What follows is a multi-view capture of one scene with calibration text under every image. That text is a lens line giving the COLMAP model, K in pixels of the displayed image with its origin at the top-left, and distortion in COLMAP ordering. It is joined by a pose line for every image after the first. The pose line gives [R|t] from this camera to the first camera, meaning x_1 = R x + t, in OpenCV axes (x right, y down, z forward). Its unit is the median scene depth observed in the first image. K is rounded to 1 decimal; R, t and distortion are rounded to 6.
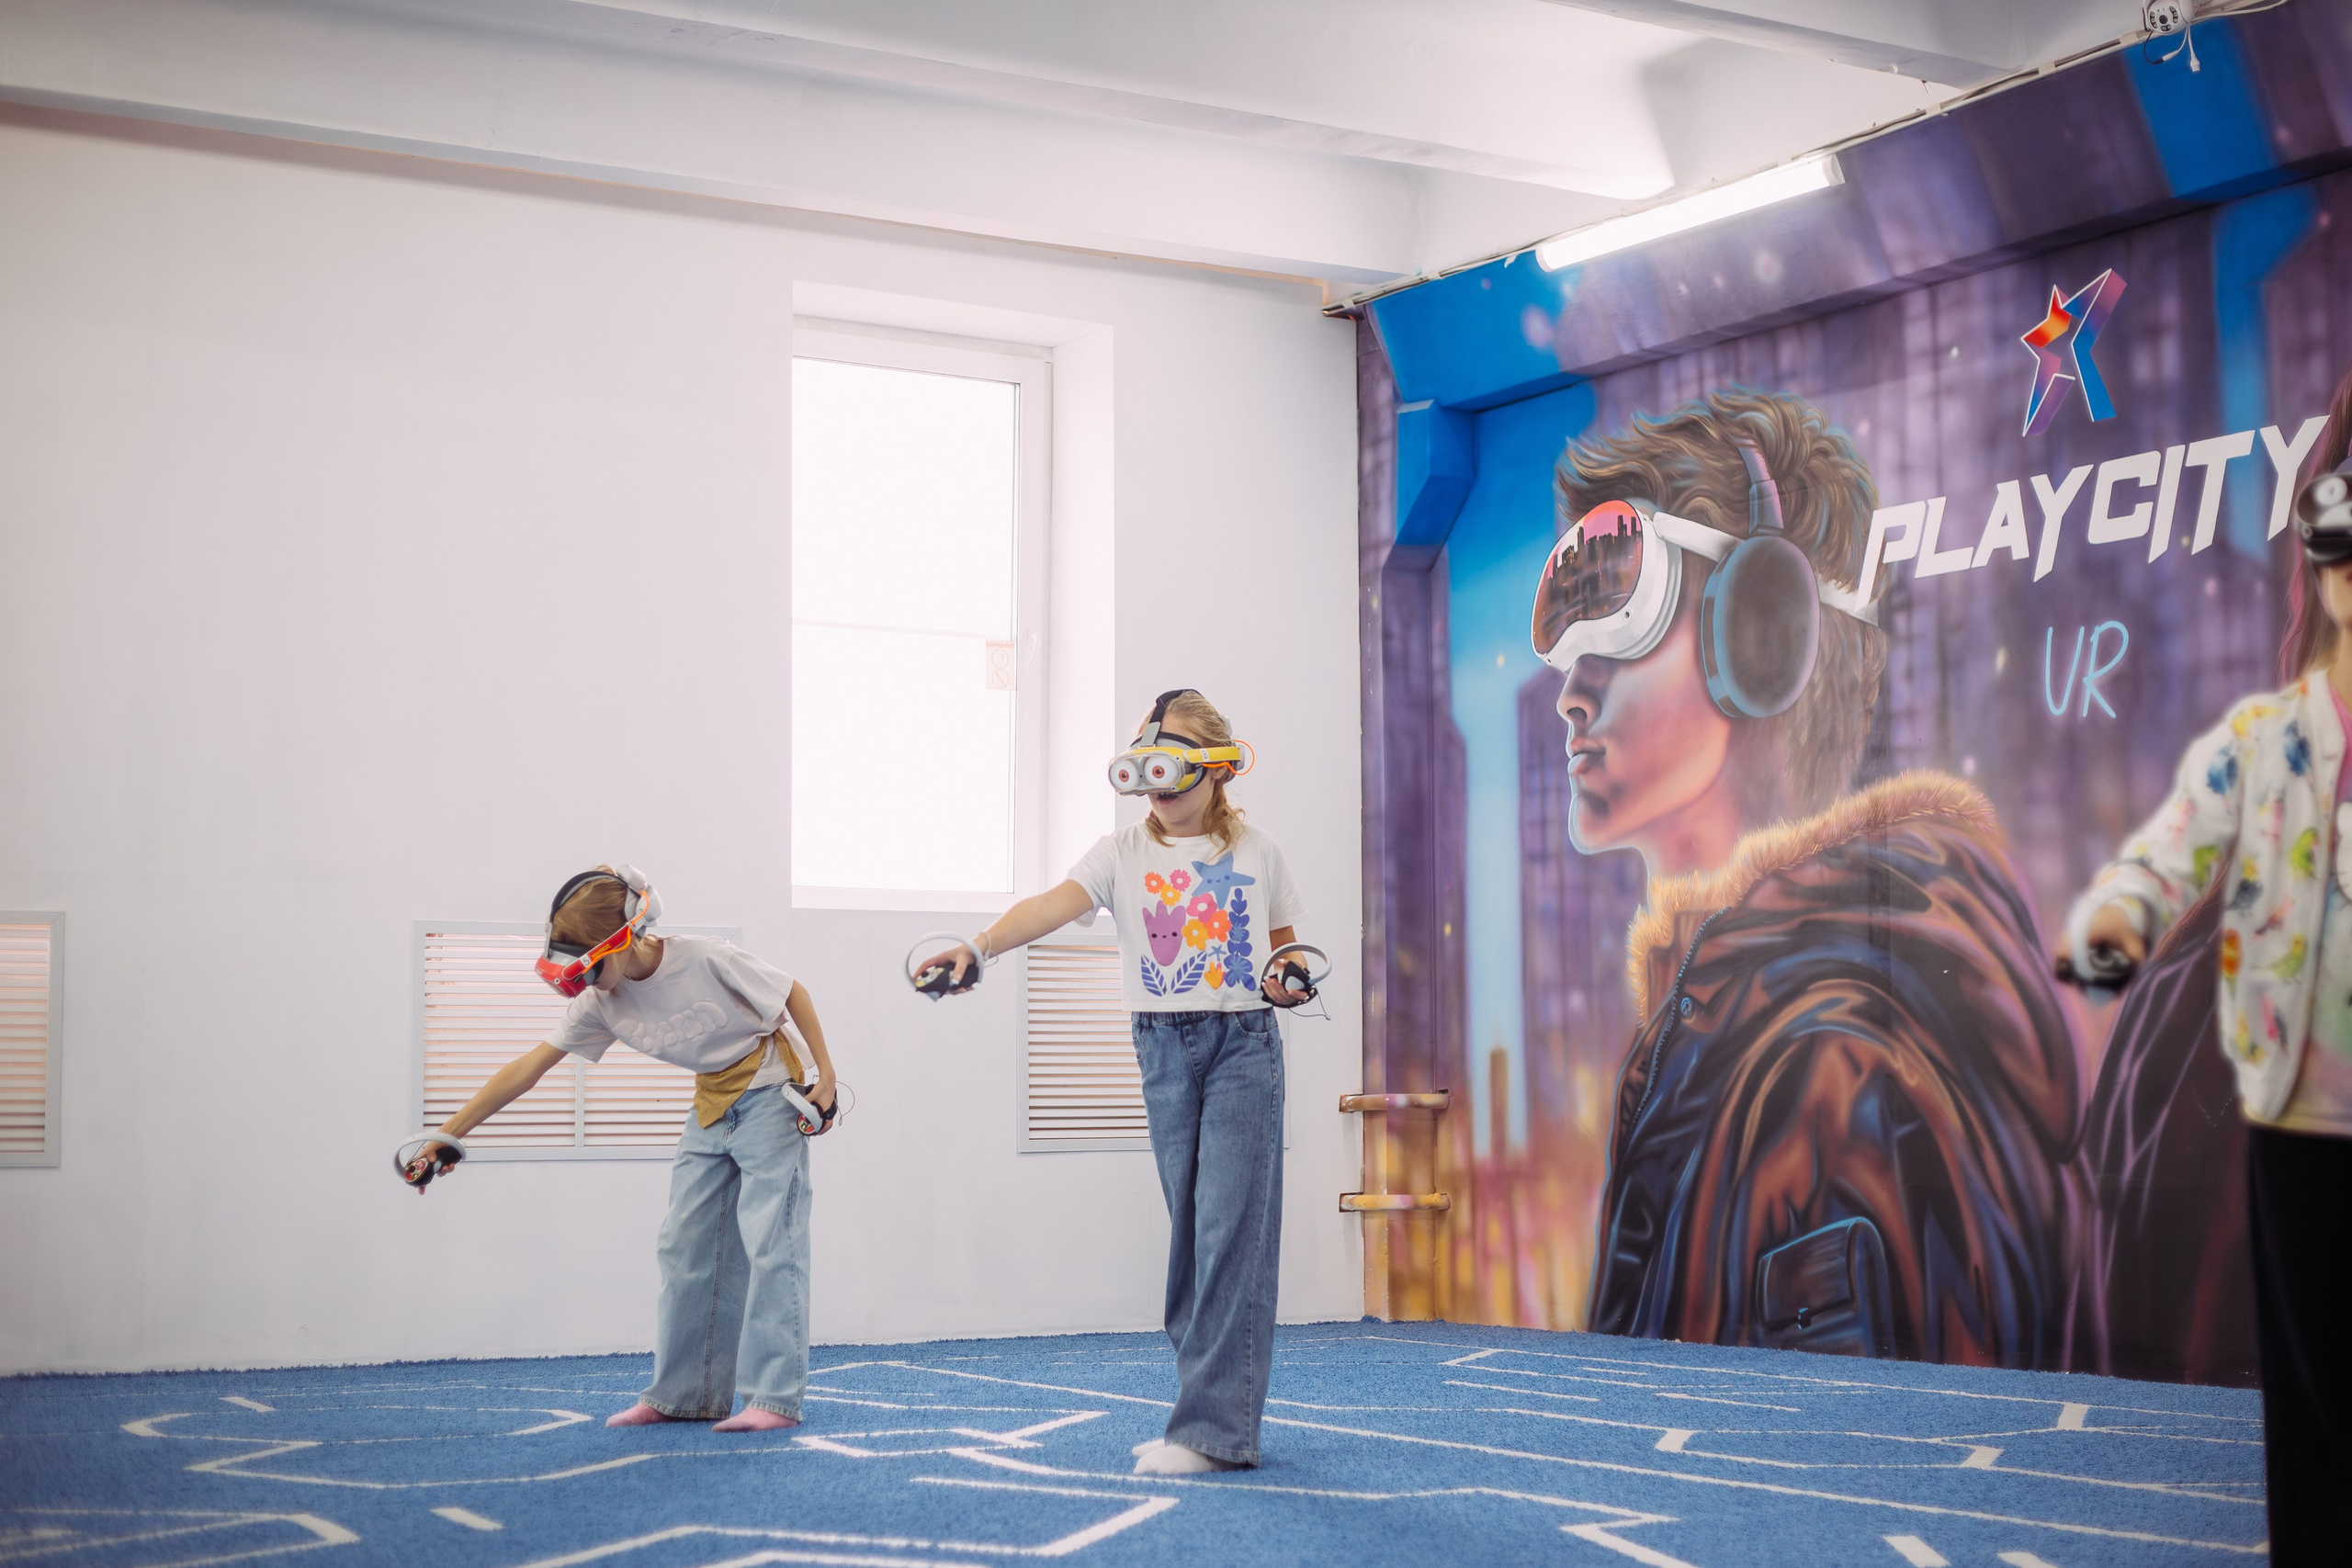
lens RADIAL K [[3412.0, 0, 1172.0], [0, 3412.0, 786.6], [0, 0, 1]] dist [-0.105203, 0.000817]
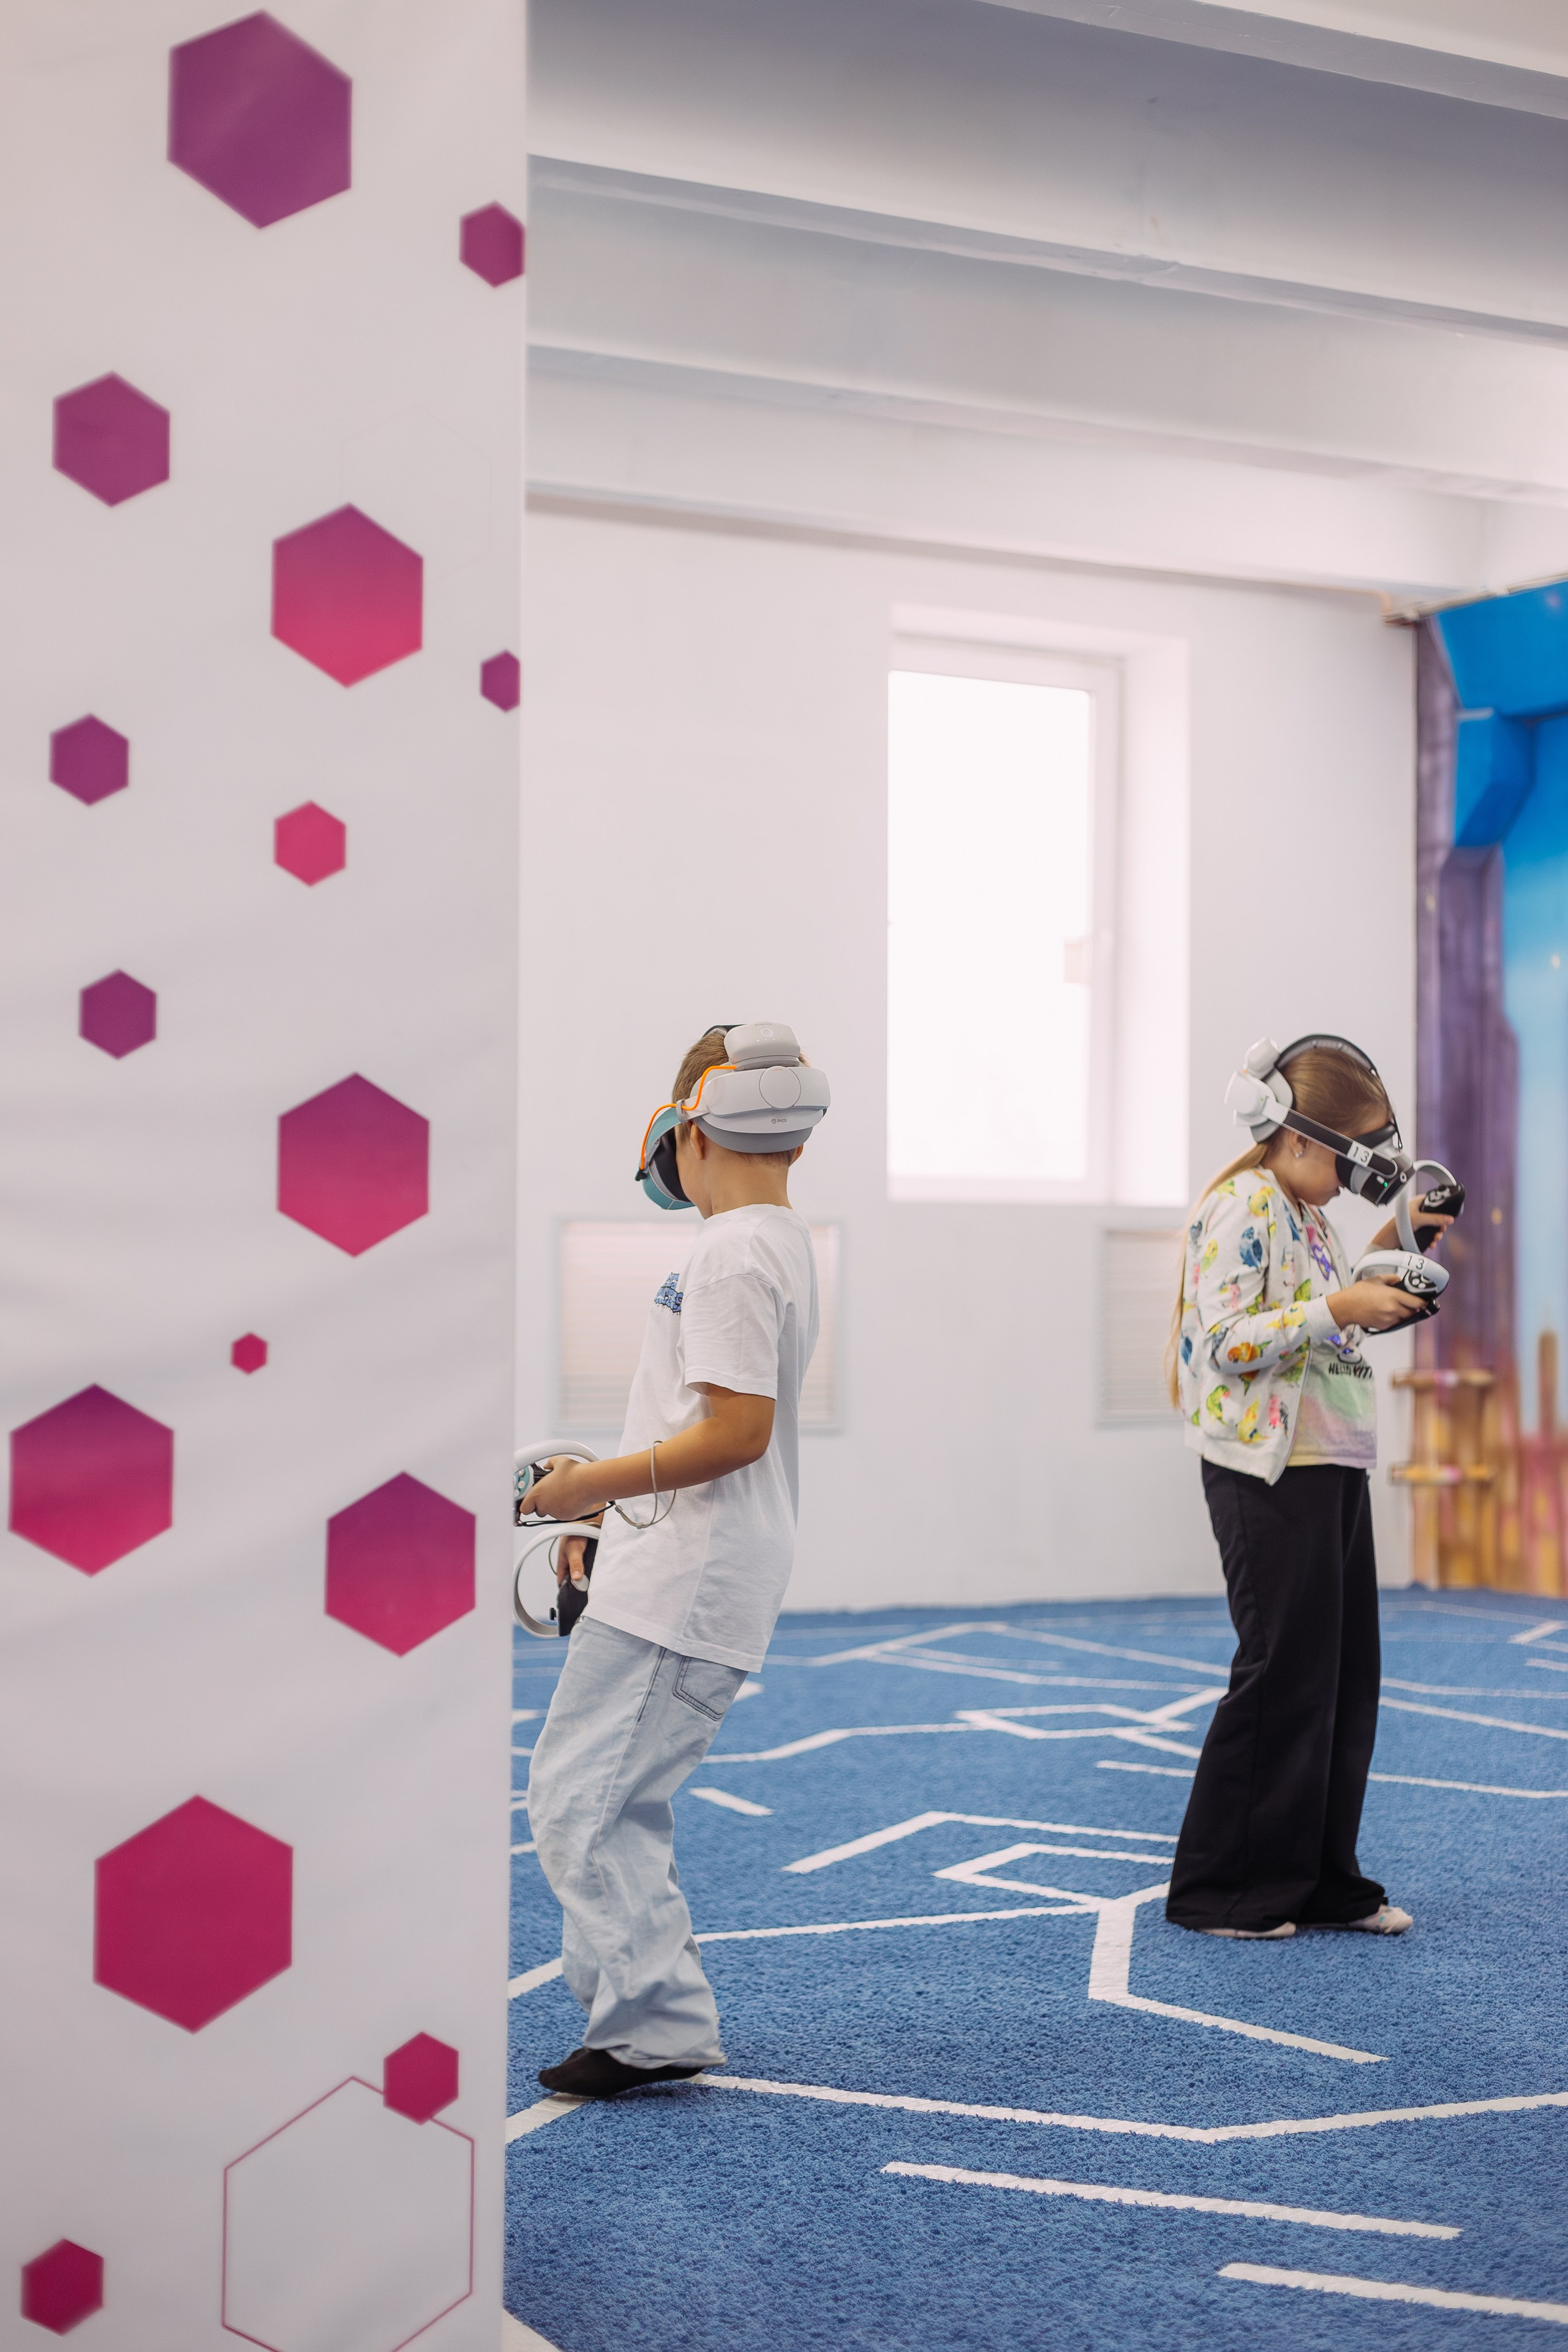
lens RADIAL K [[3418.7, 0, 783.9], [0, 3418.7, 1172.7], [0, 0, 1]] dist [0.013168, -0.005744]
pose [[0.996910, 0.010260, -0.077875, -0.066544], [-0.005716, 0.998280, 0.058340, -0.037551], [0.078340, -0.057714, 0.995255, -0.076087]]
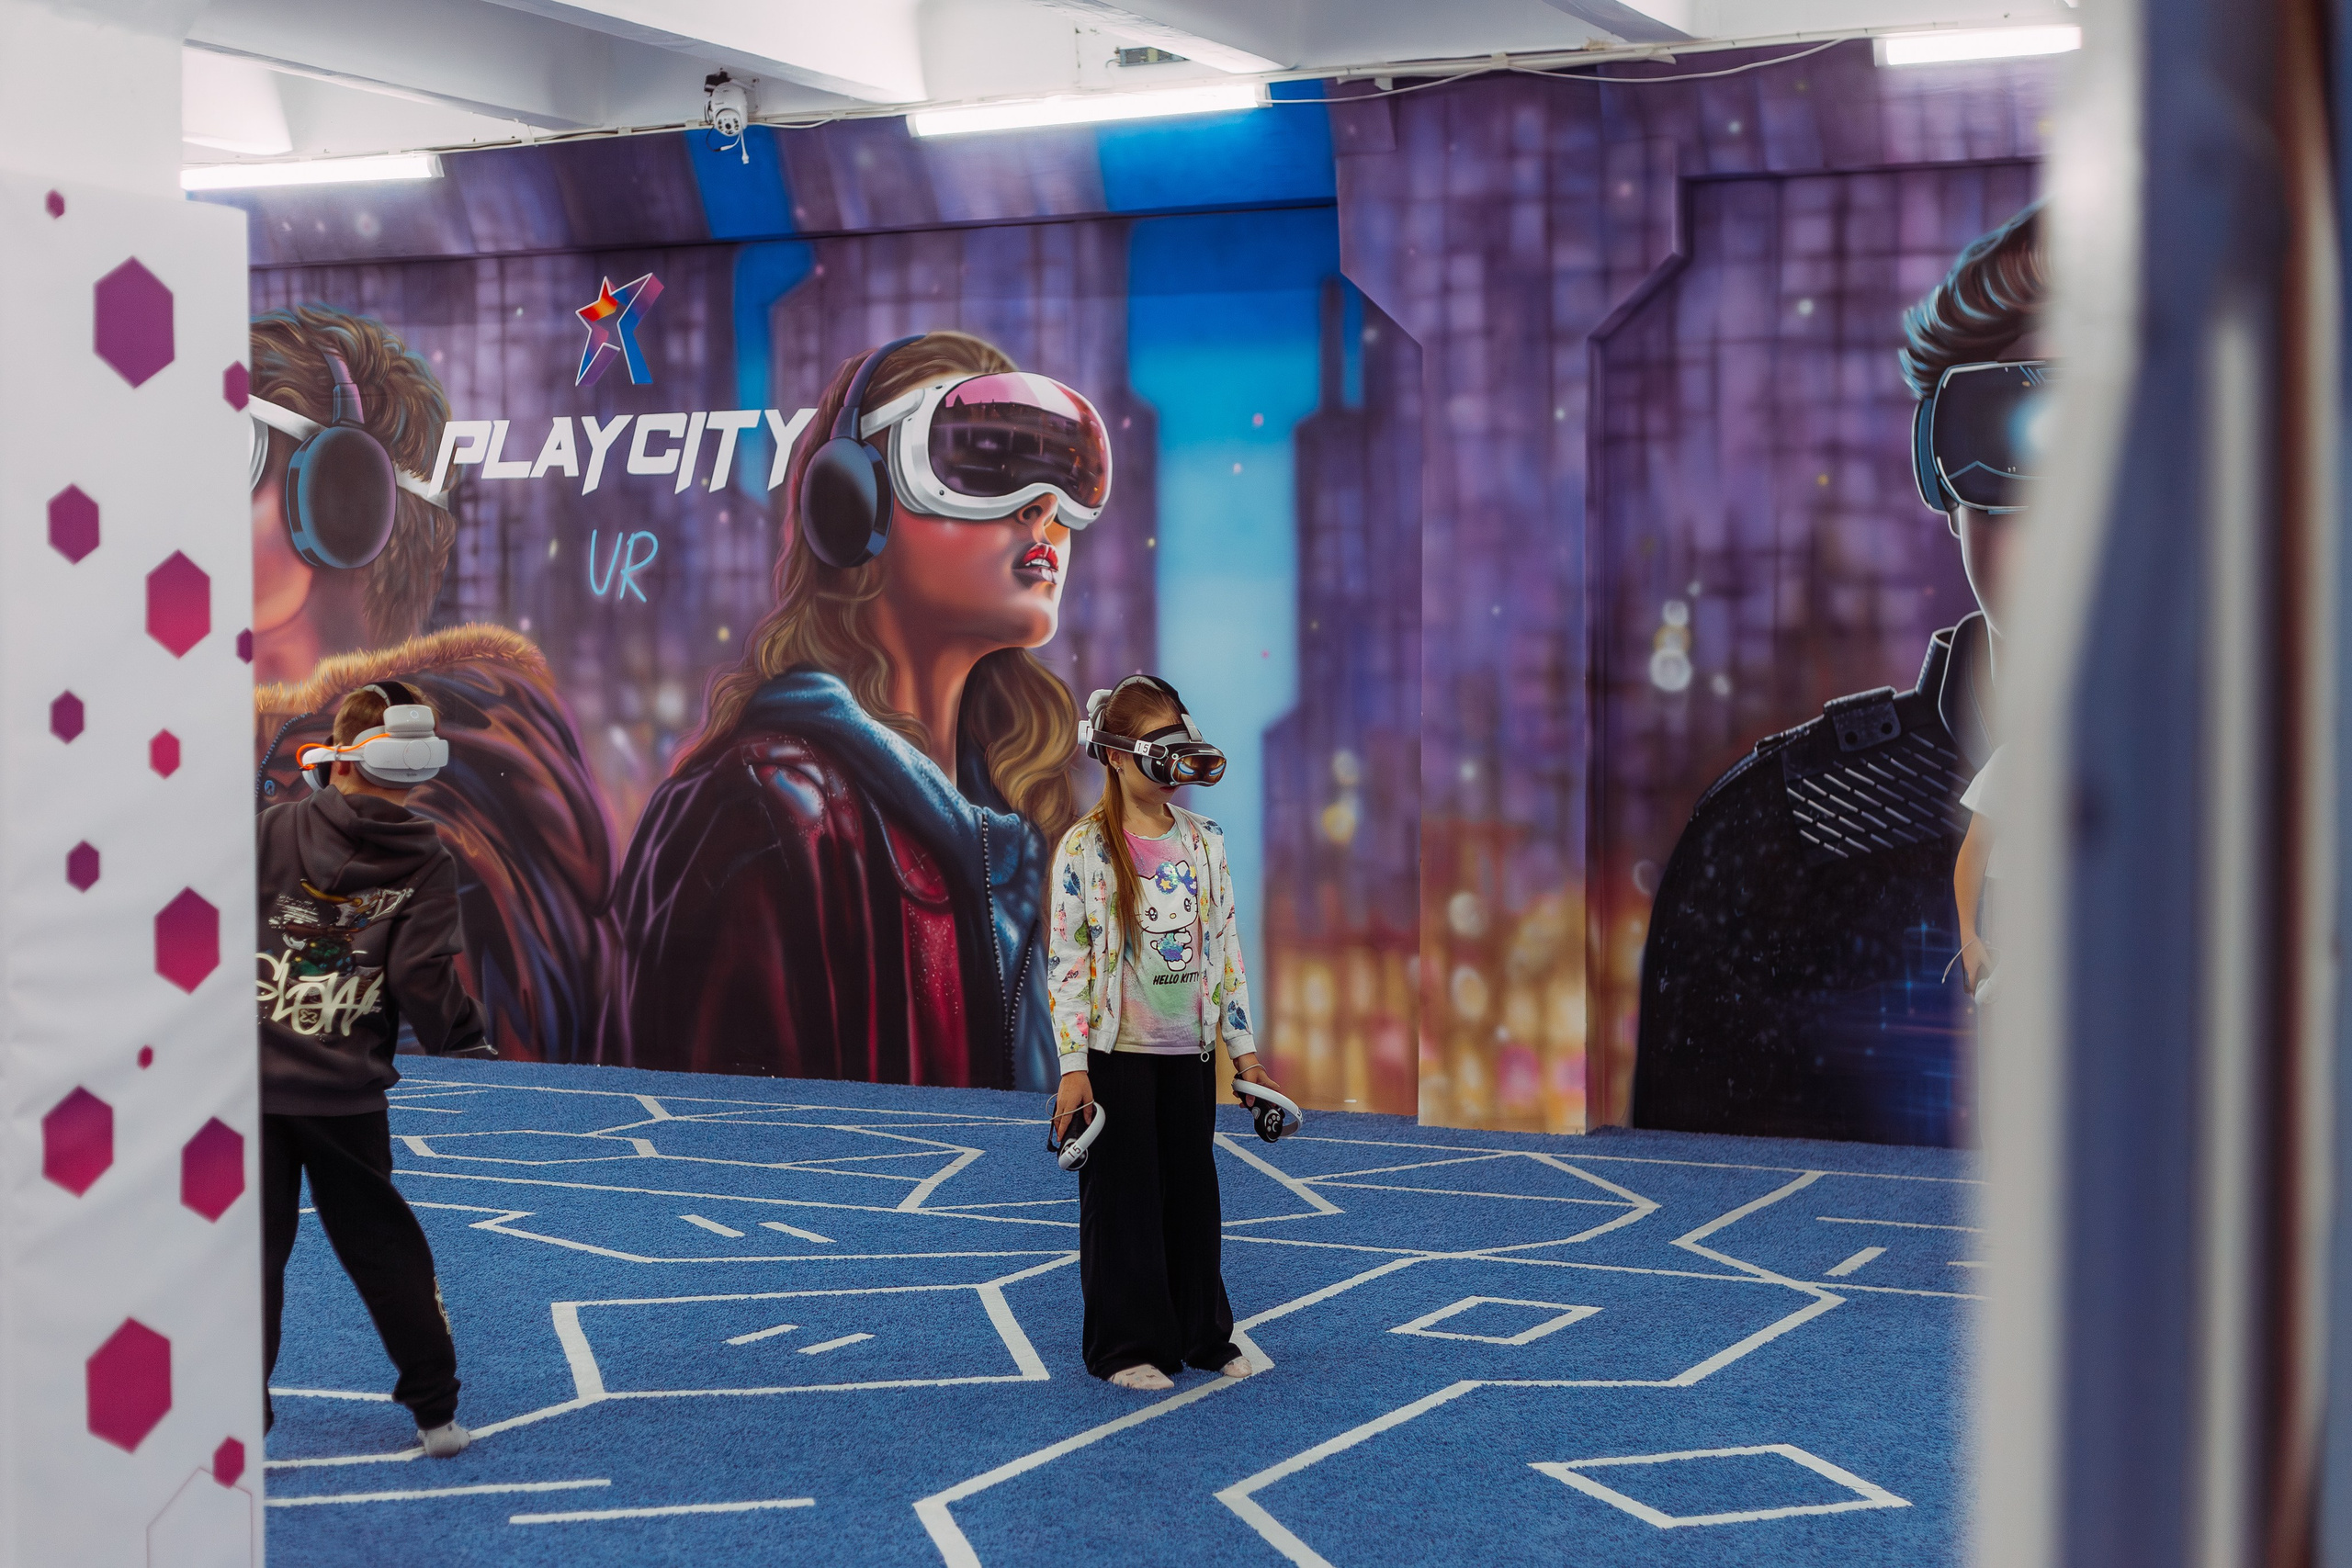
lens RADIAL K [[3478.7, 0, 1180.4], [0, 3478.7, 781.3], [0, 0, 1]] dist [0.010749, 0.030108]
pose [[0.839269, -0.019668, 0.543360, -0.295760], [-0.051440, 0.991991, 0.115360, -0.115220], [-0.541277, -0.124769, 0.831536, -0.300166]]
